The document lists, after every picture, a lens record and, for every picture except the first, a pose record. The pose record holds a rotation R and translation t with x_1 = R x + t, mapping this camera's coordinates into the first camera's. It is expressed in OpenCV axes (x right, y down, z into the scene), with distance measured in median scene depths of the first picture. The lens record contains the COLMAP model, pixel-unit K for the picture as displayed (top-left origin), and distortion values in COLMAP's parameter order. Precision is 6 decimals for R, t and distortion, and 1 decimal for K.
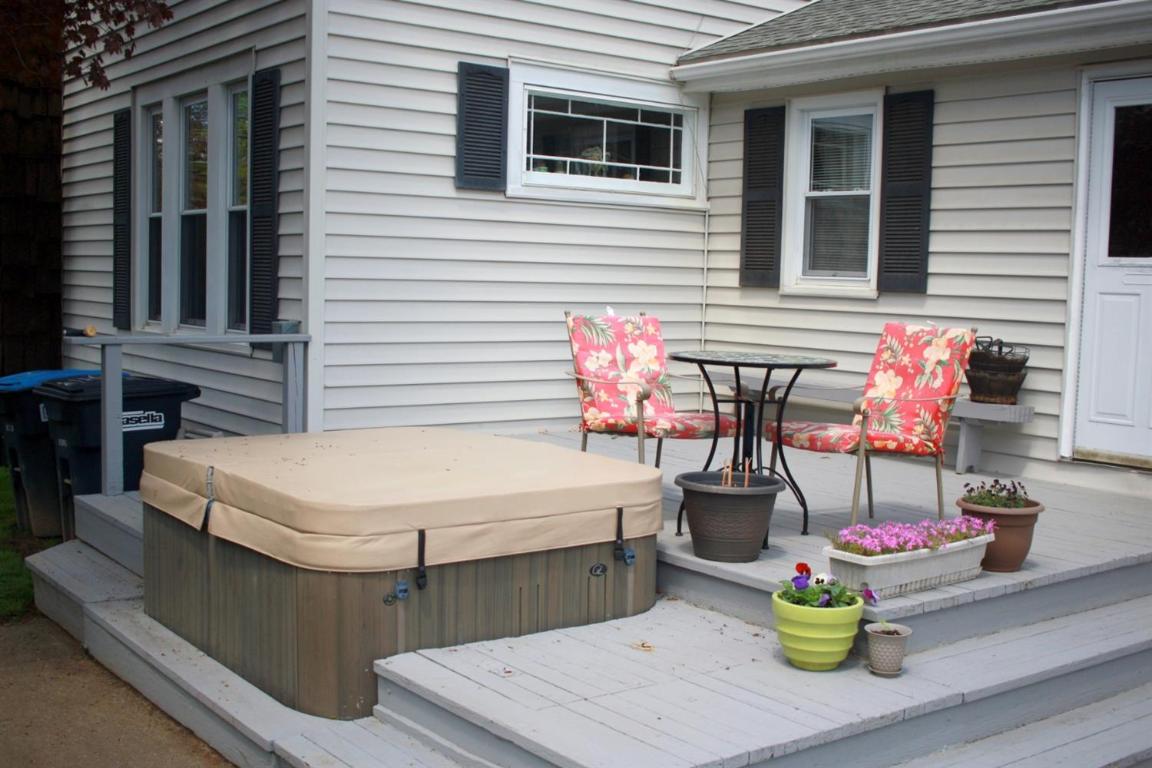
lens RADIAL K [[1332.1, 0, 576.0], [0, 1332.1, 384.0], [0, 0, 1]] dist [-0.103675, 0.070614]
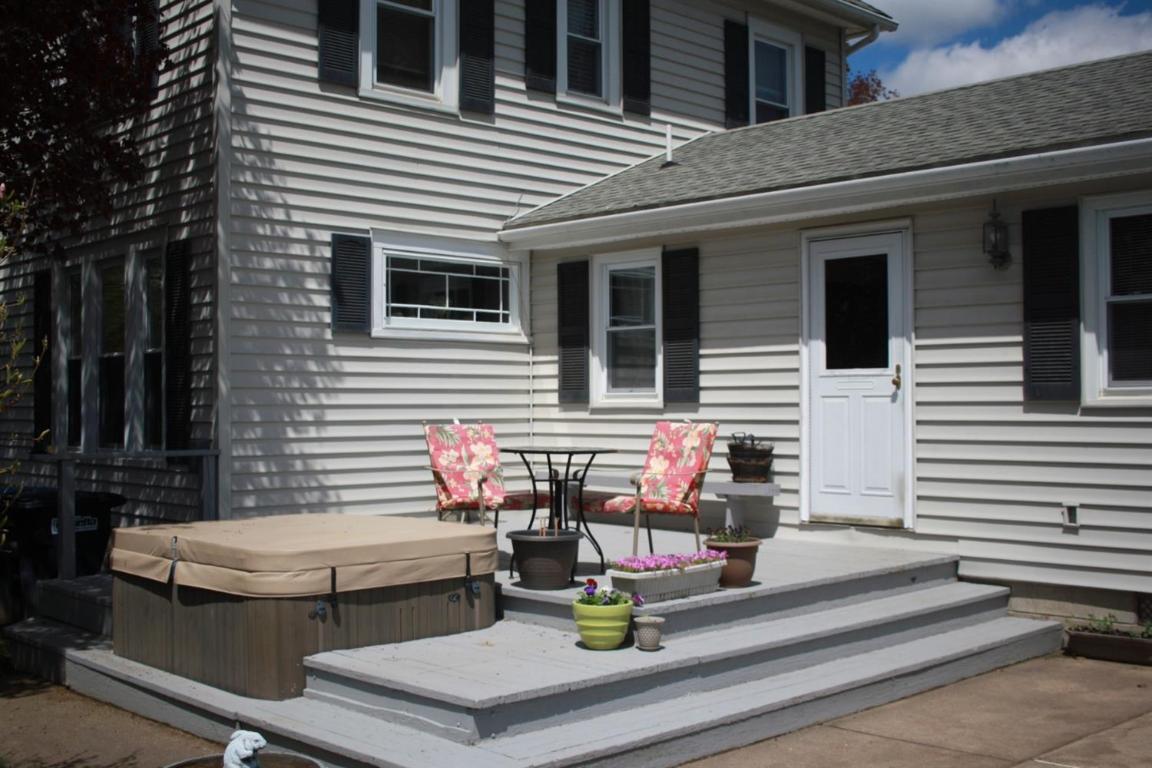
lens RADIAL K [[1332.1, 0, 576.0], [0, 1332.1, 384.0], [0, 0, 1]] dist [-0.103675, 0.070614]
pose [[0.992641, -0.028788, 0.117622, -0.011888], [0.040121, 0.994654, -0.095150, 0.043090], [-0.114254, 0.099169, 0.988490, -0.368545]]
